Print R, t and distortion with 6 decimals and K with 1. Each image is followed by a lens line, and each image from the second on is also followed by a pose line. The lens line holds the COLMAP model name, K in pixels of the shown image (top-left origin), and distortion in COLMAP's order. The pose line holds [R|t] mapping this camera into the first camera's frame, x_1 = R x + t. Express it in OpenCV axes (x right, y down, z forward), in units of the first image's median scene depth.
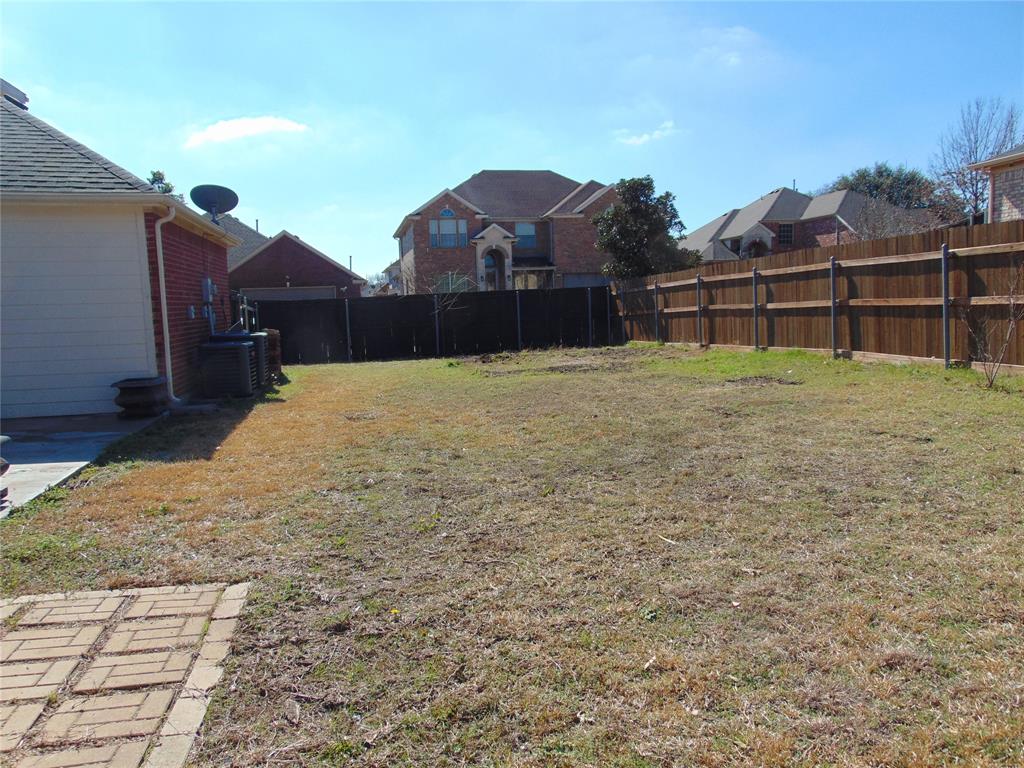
lens RADIAL K [[767.9, 0, 512.0], [0, 767.9, 384.0], [0, 0, 1]] dist [-0.036627, 0.081943]
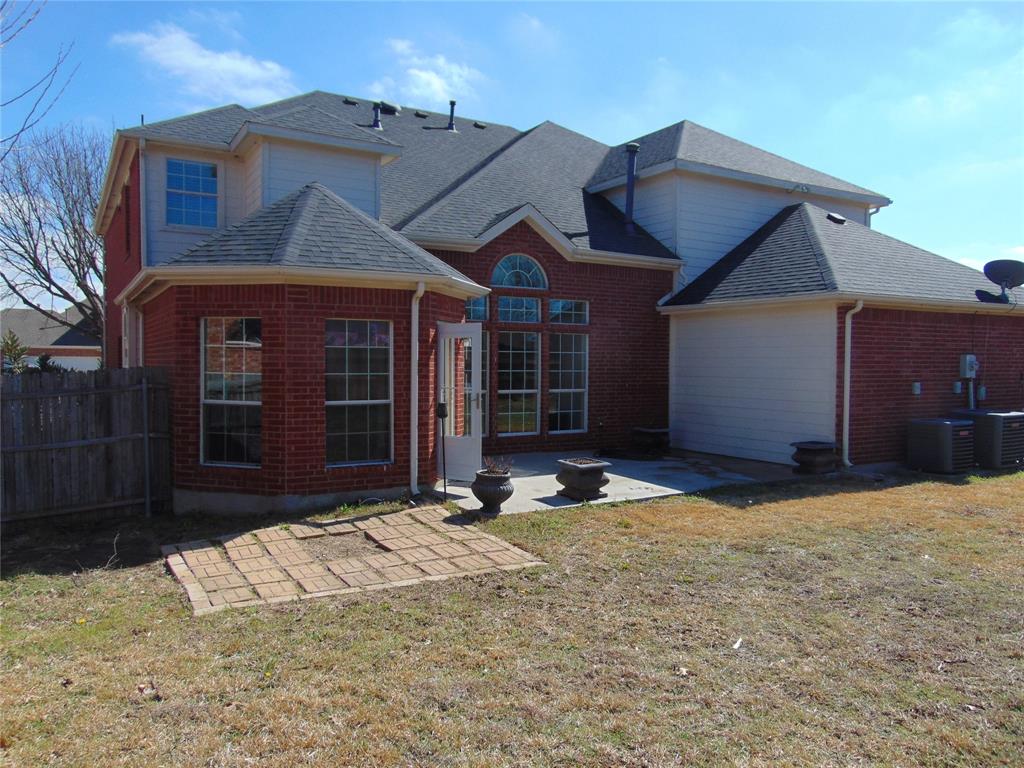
lens RADIAL K [[767.9, 0, 512.0], [0, 767.9, 384.0], [0, 0, 1]] dist [-0.036627, 0.081943]
pose [[0.304721, 0.053713, -0.950926, 1.295786], [-0.114168, 0.993270, 0.019520, -0.168557], [0.945574, 0.102617, 0.308803, 0.383255]]
